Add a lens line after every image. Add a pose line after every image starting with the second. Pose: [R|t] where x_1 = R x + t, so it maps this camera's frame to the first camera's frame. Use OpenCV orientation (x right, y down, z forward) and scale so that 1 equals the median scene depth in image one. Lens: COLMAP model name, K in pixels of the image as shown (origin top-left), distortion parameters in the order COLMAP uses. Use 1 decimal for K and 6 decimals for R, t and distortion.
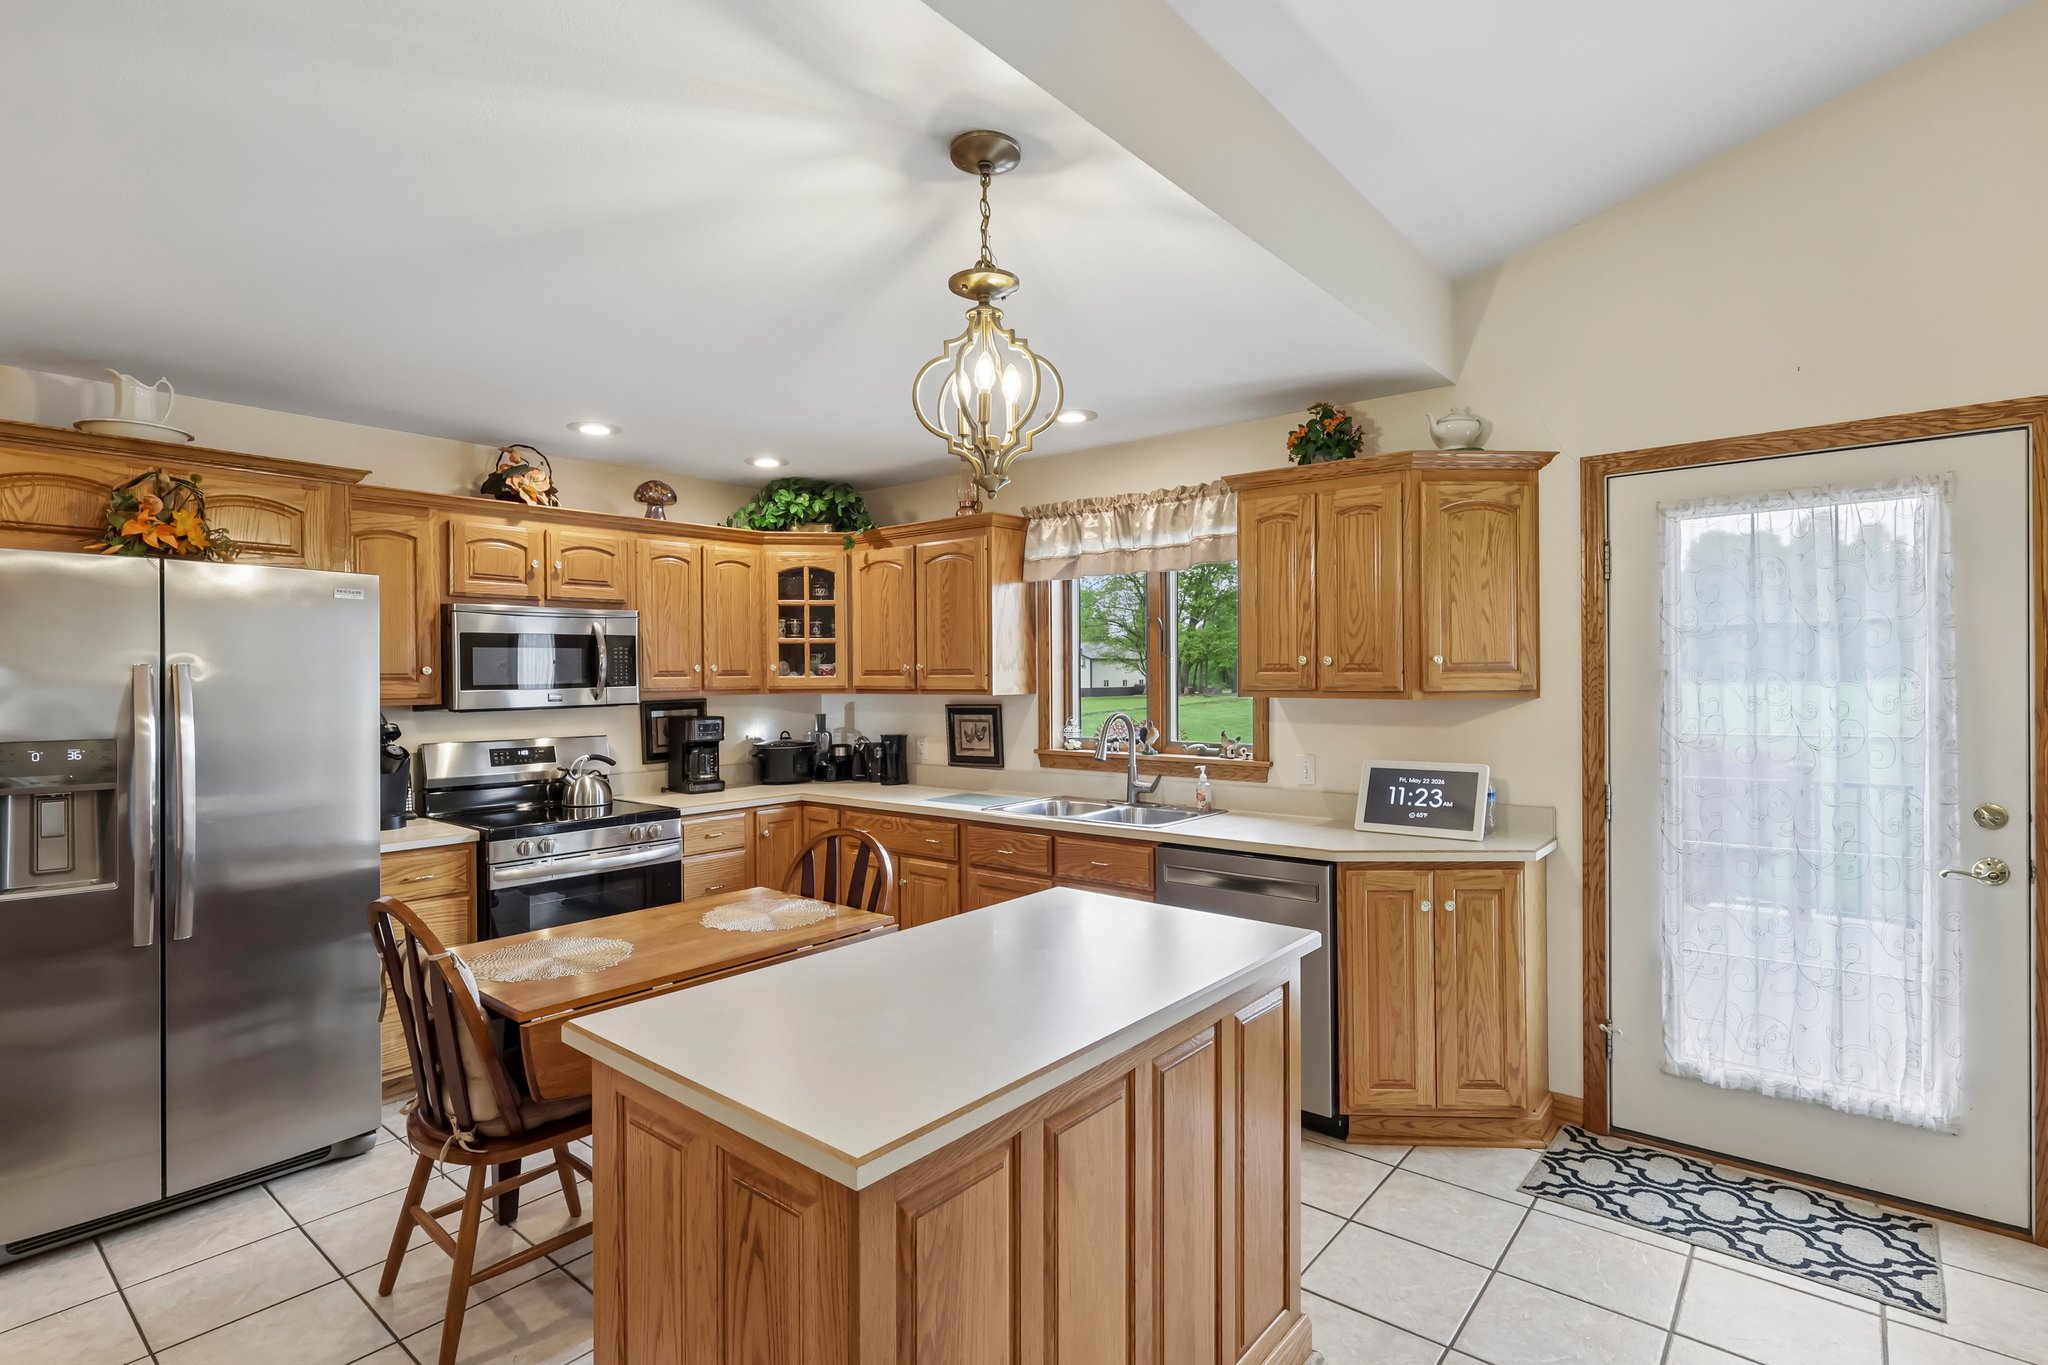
lens RADIAL K [[990.1, 0, 1016.9], [0, 990.1, 680.7], [0, 0, 1]] dist [-0.000192, 0.001610]
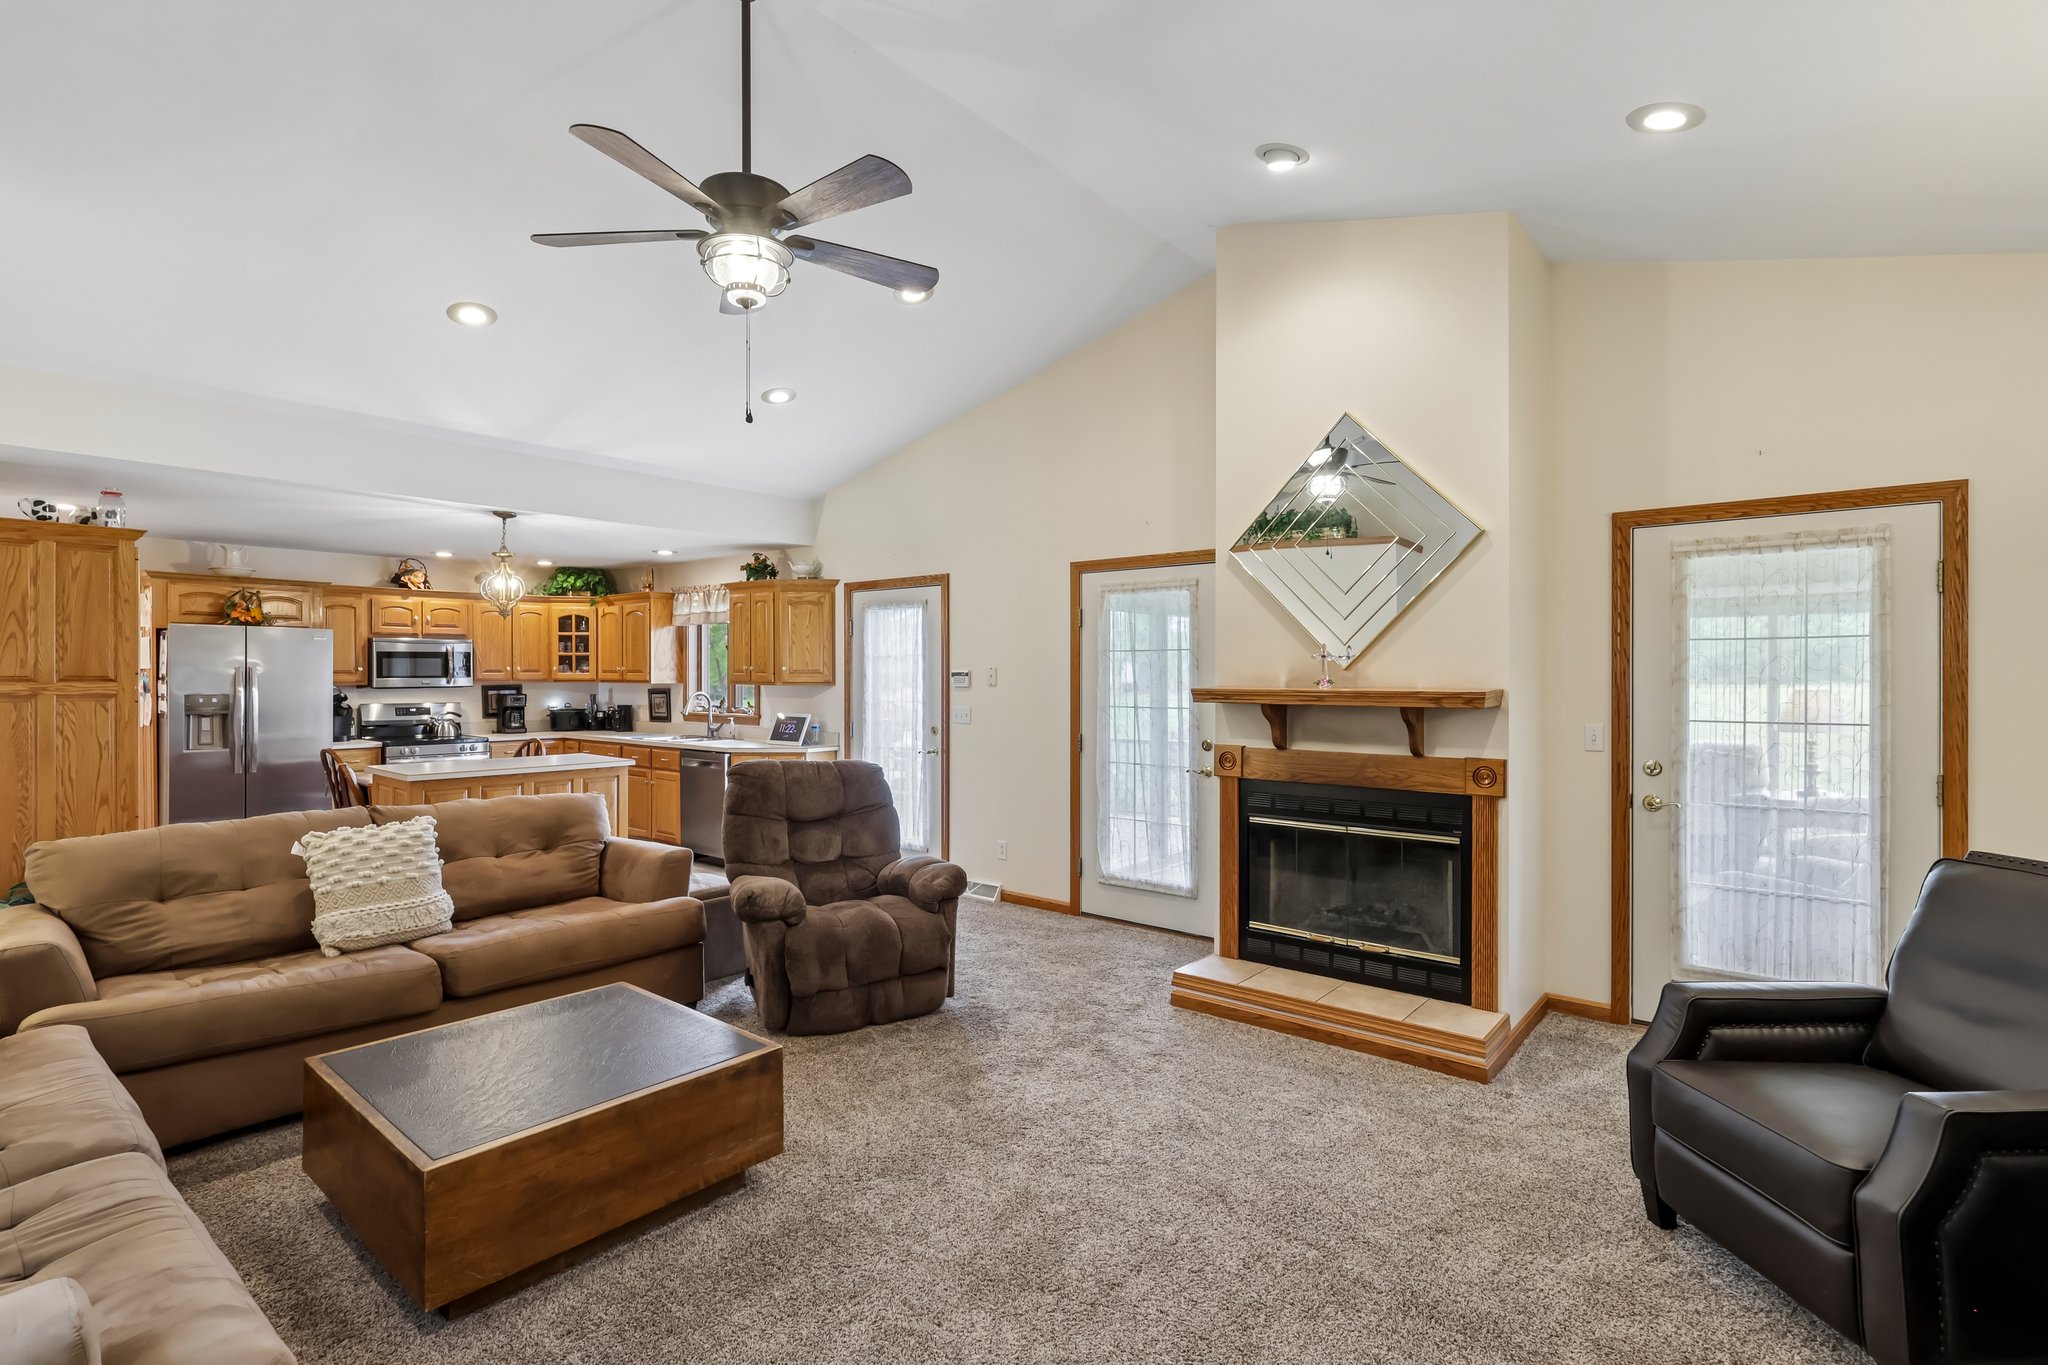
lens RADIAL K [[969.4, 0, 1013.4], [0, 969.4, 679.1], [0, 0, 1]] dist [0.000830, 0.000300]
pose [[0.999931, 0.008732, -0.007894, 0.747239], [-0.008715, 0.999960, 0.002185, -0.004875], [0.007913, -0.002116, 0.999966, -0.975206]]
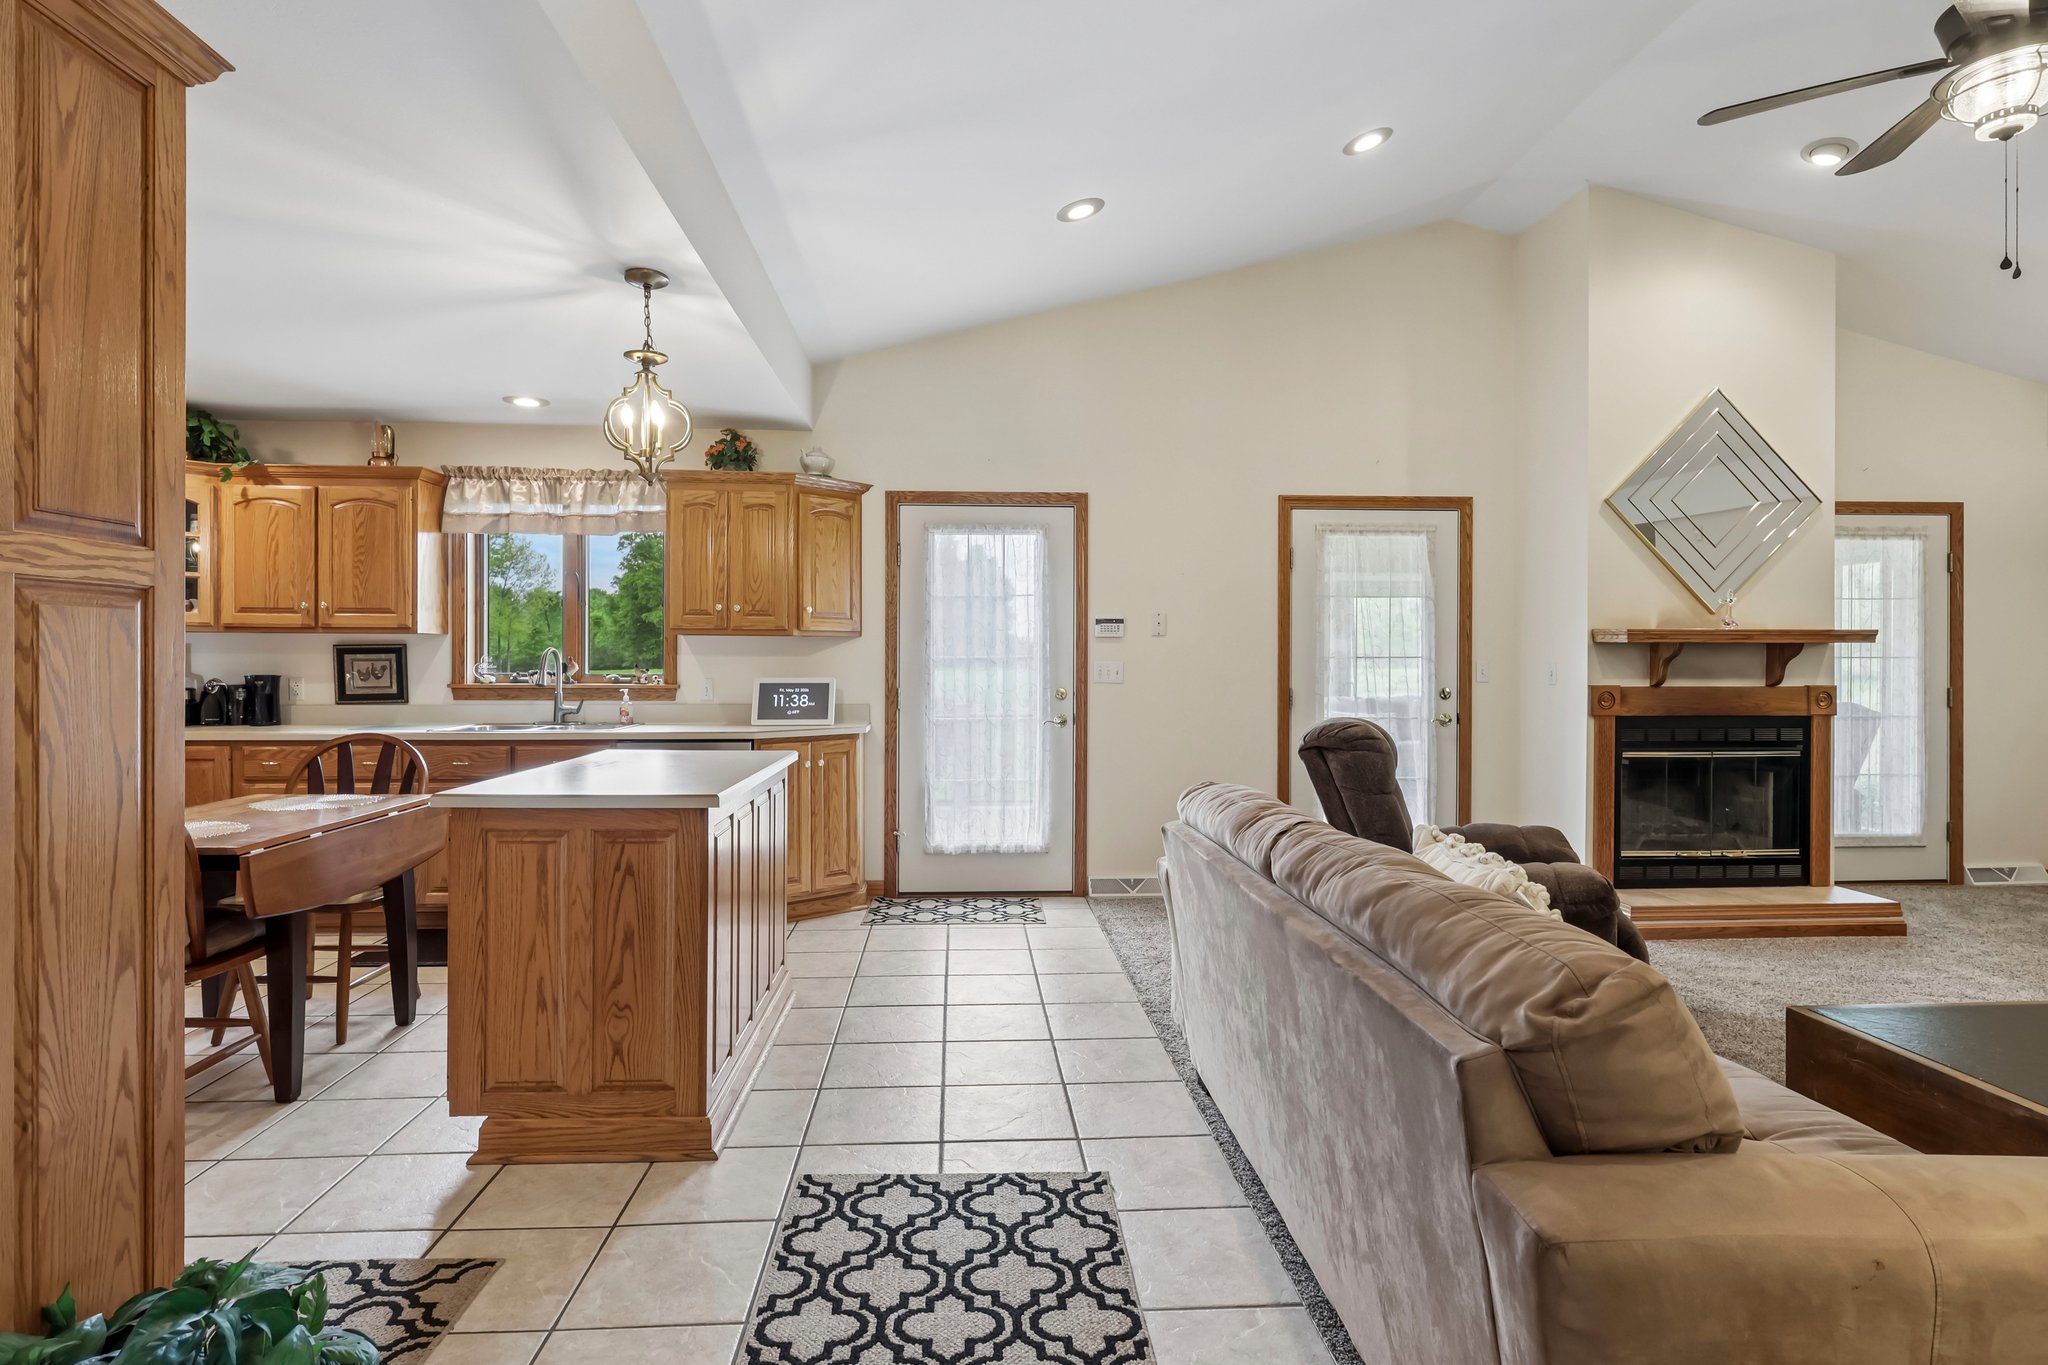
lens RADIAL K [[1038.0, 0, 1012.6], [0, 1038.0, 665.9], [0, 0, 1]] dist [0.000839, -0.000094]
pose [[0.731953, 0.006204, 0.681327, -0.341548], [-0.005725, 0.999979, -0.002956, 0.053436], [-0.681331, -0.001737, 0.731973, -0.310680]]
